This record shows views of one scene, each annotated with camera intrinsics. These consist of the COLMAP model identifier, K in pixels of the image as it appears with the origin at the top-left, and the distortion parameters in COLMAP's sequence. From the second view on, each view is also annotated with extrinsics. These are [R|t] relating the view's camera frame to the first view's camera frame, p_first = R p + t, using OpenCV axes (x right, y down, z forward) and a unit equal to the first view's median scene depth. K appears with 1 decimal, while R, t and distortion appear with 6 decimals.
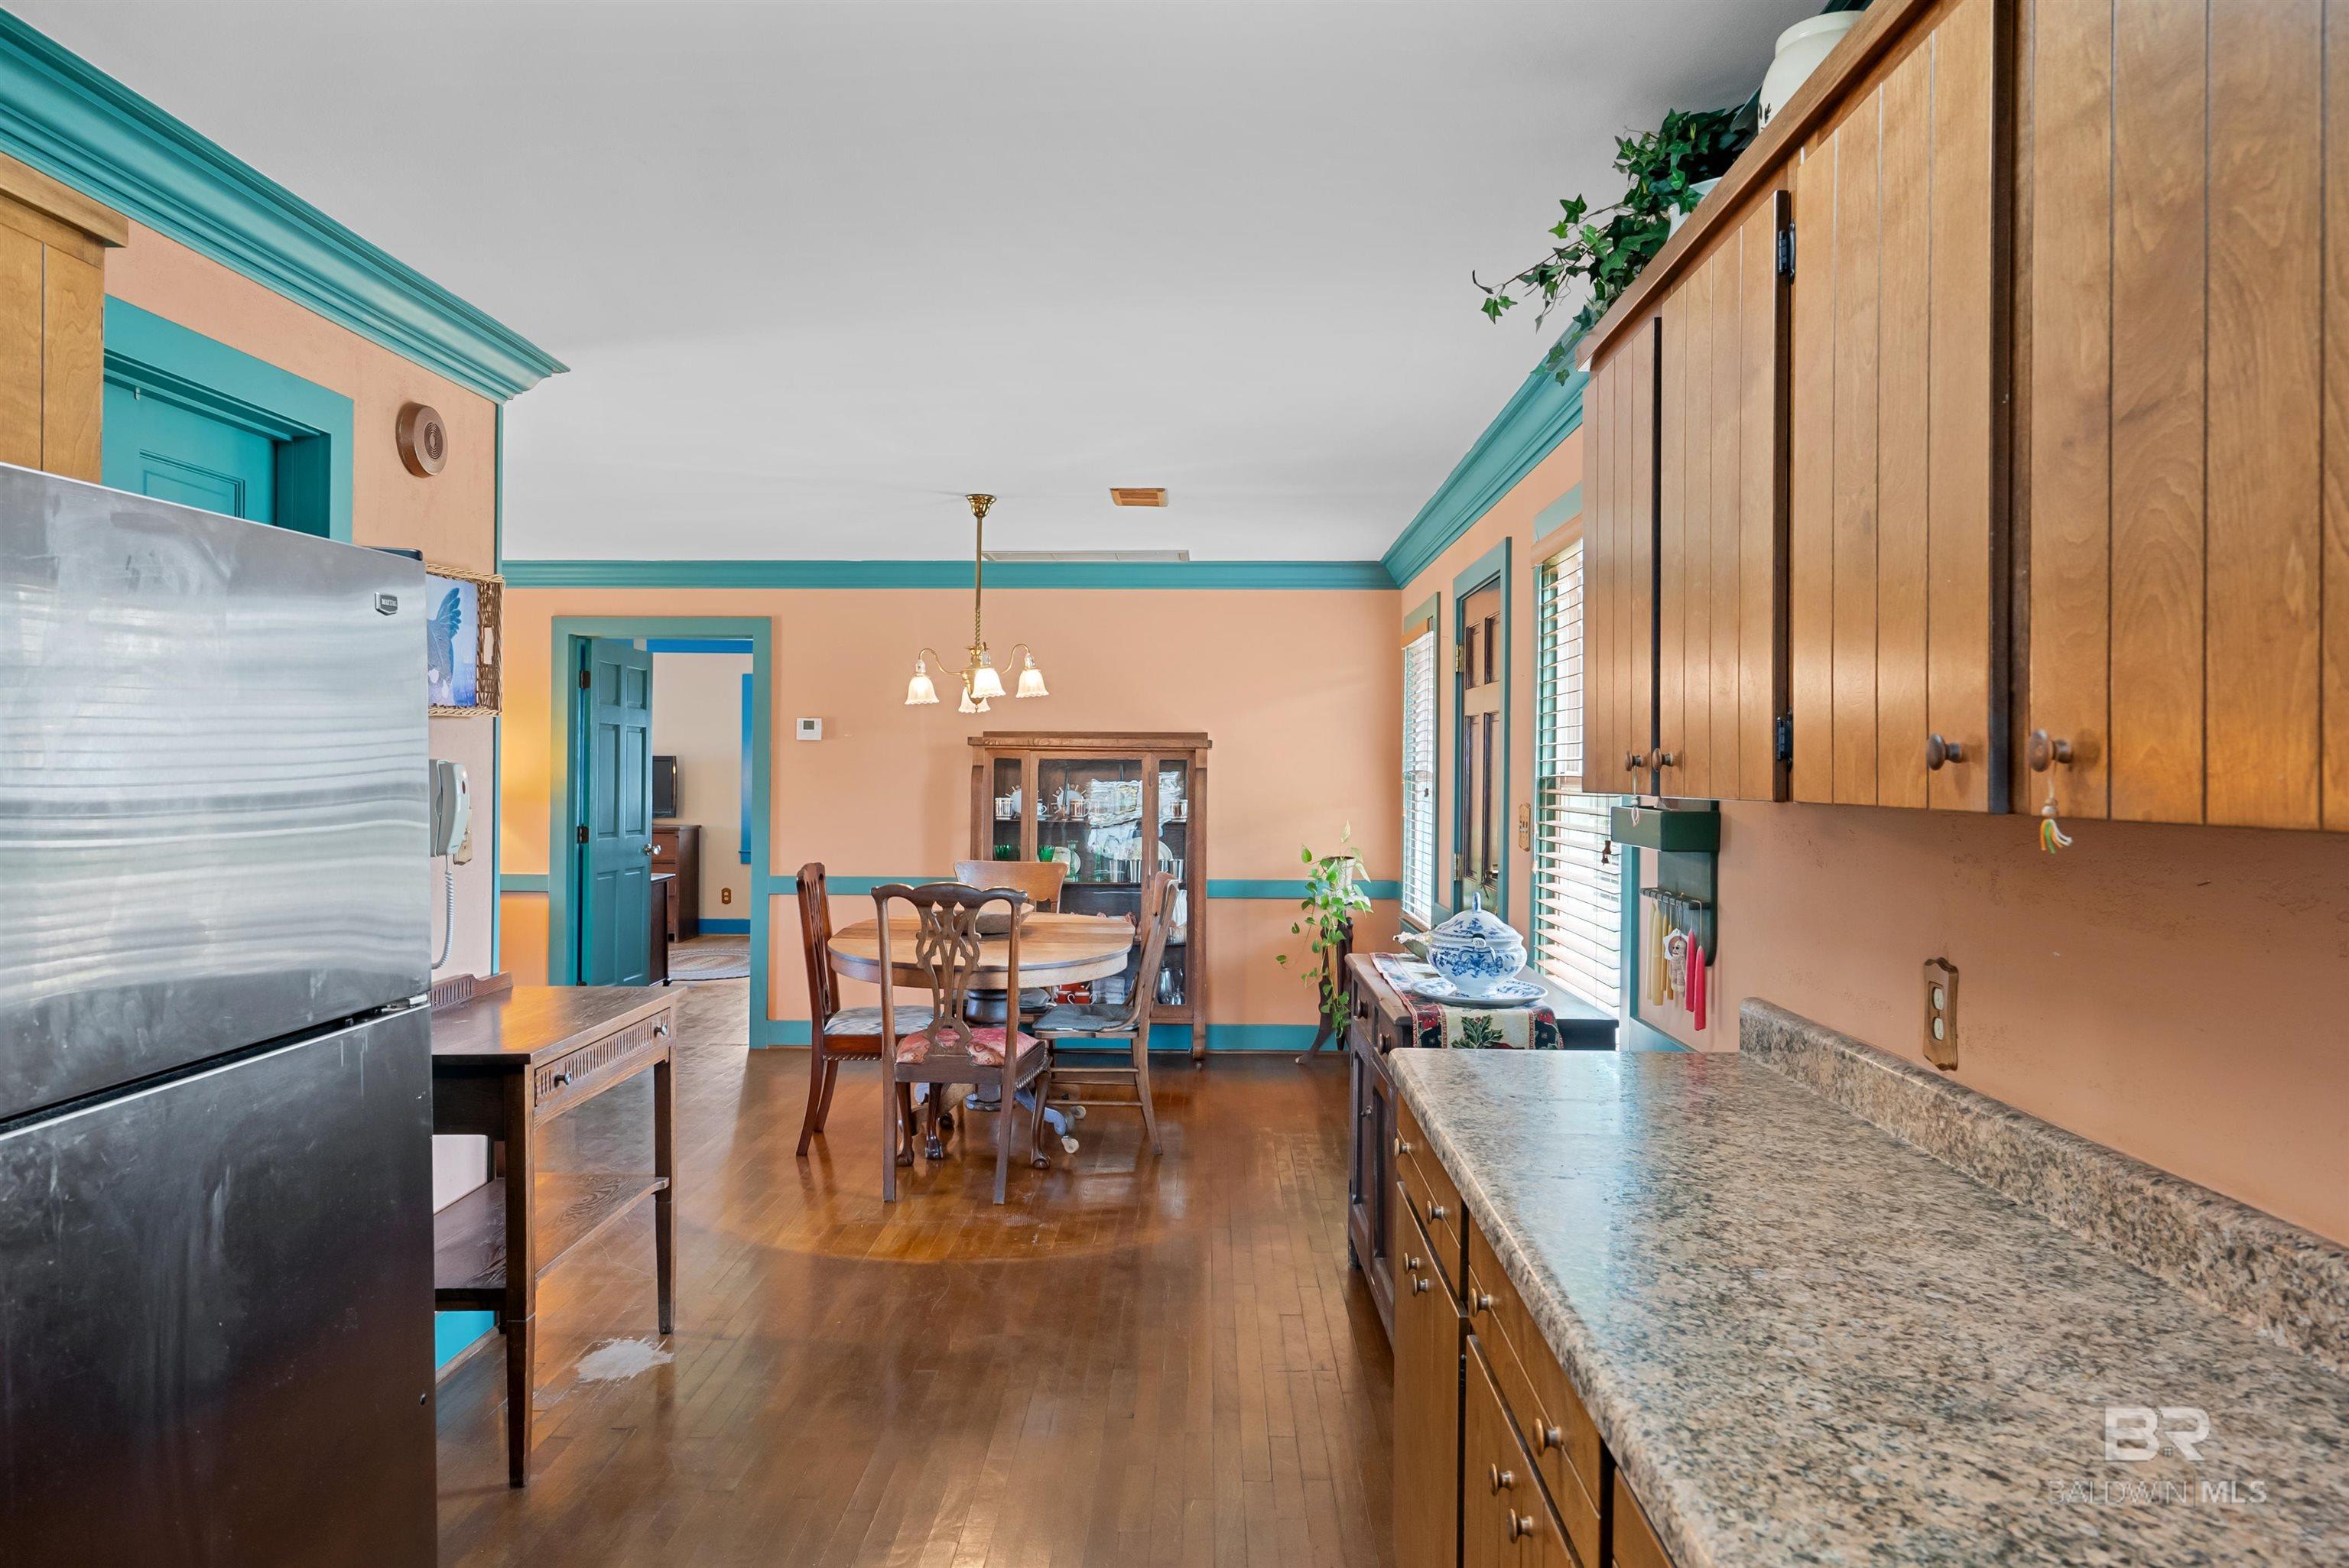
lens RADIAL K [[1619.8, 0, 1172.5], [0, 1619.8, 783.9], [0, 0, 1]] dist [0.004032, 0.000936]
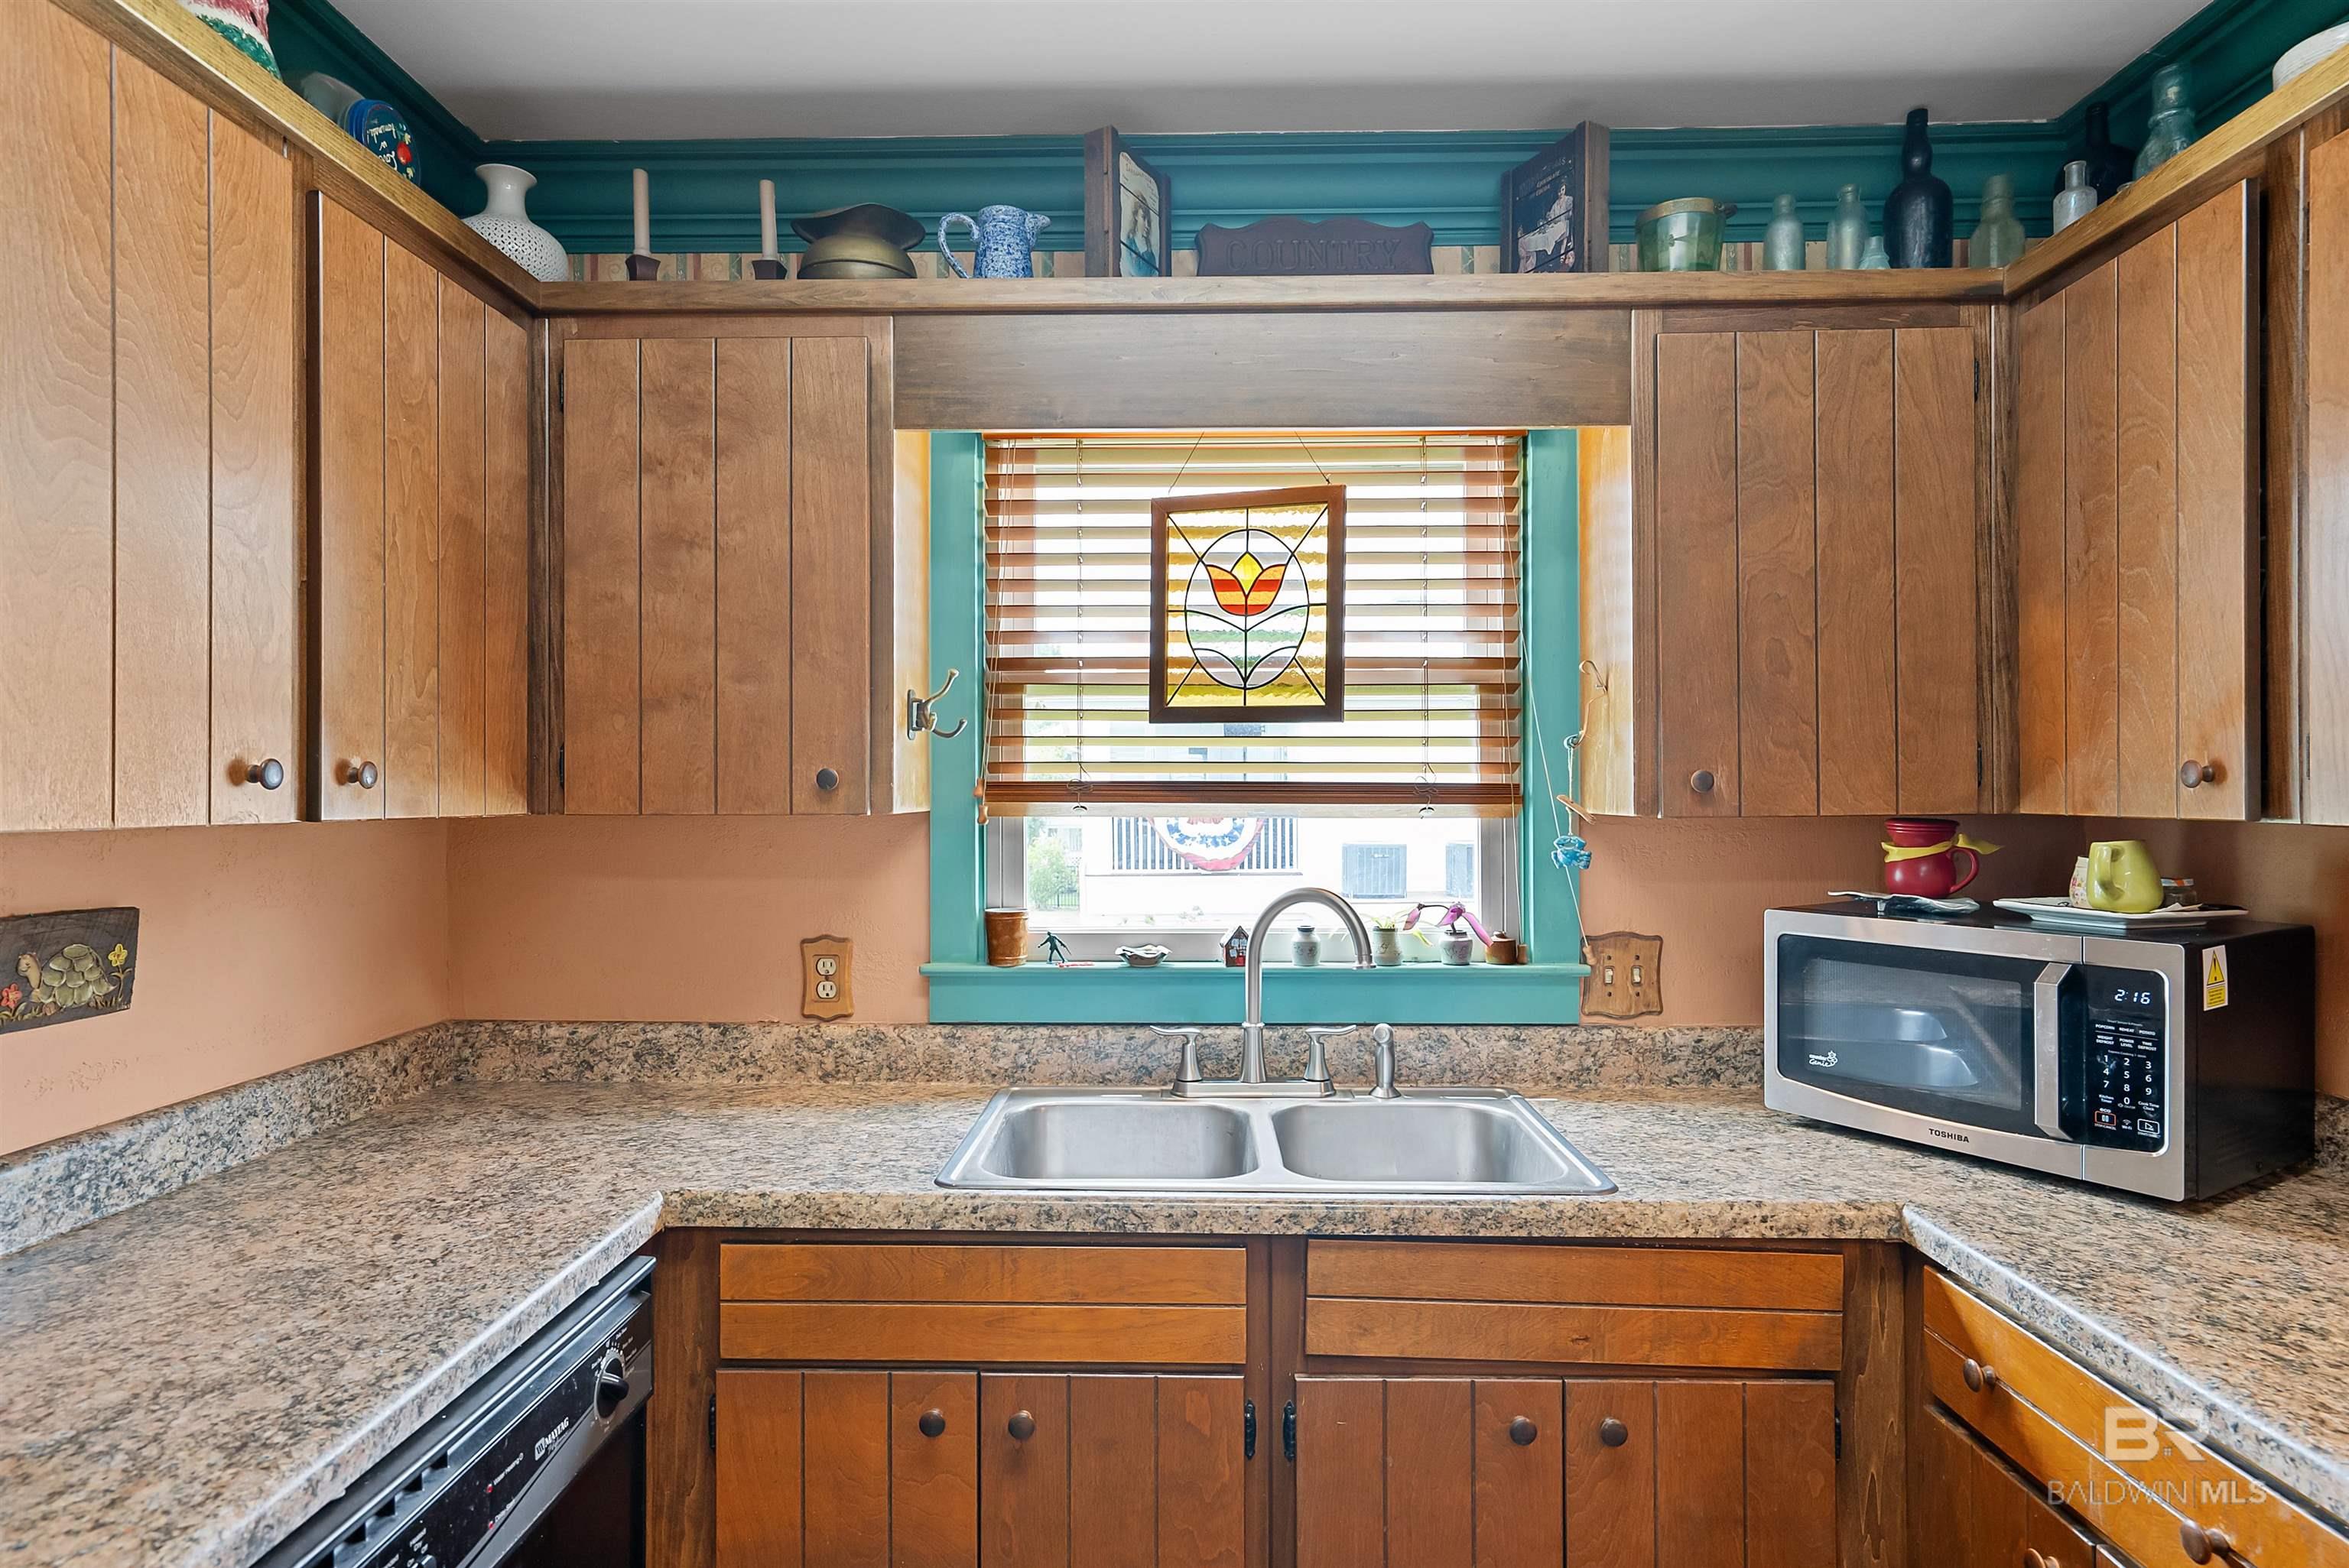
lens RADIAL K [[1287.2, 0, 1174.0], [0, 1287.2, 789.3], [0, 0, 1]] dist [0.002866, 0.000457]
pose [[-0.999696, -0.010760, -0.022189, -0.200538], [-0.010732, 0.999941, -0.001388, -0.014556], [0.022202, -0.001149, -0.999753, 2.112067]]
